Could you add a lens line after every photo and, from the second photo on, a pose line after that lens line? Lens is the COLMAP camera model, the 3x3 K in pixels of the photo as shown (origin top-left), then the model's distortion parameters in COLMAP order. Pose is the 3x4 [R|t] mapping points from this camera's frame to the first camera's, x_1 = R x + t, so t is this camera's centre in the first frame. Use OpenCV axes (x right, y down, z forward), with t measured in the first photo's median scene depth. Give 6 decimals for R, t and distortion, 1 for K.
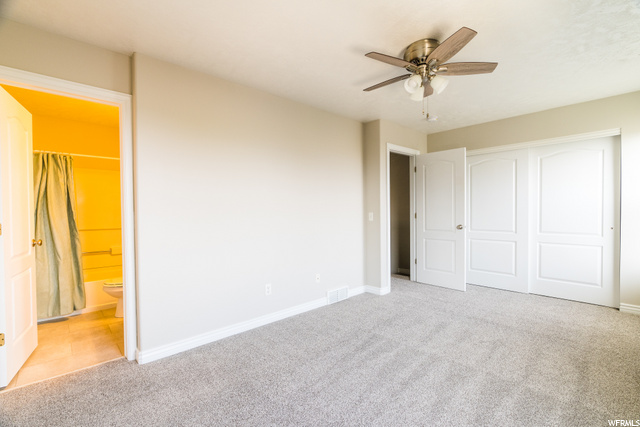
lens RADIAL K [[297.4, 0, 320.0], [0, 297.4, 213.5], [0, 0, 1]] dist [0.000118, 0.000173]
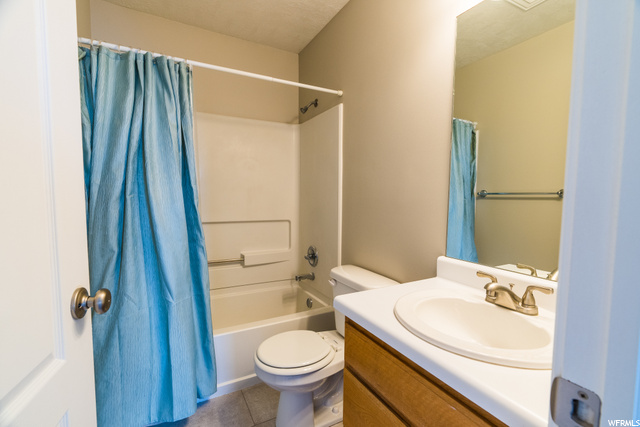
lens RADIAL K [[290.8, 0, 320.0], [0, 290.8, 213.5], [0, 0, 1]] dist [-0.011742, -0.000011]
pose [[0.973510, 0.017395, -0.227981, -0.553399], [-0.009590, 0.999331, 0.035298, 0.014787], [0.228442, -0.032176, 0.973026, 0.626534]]
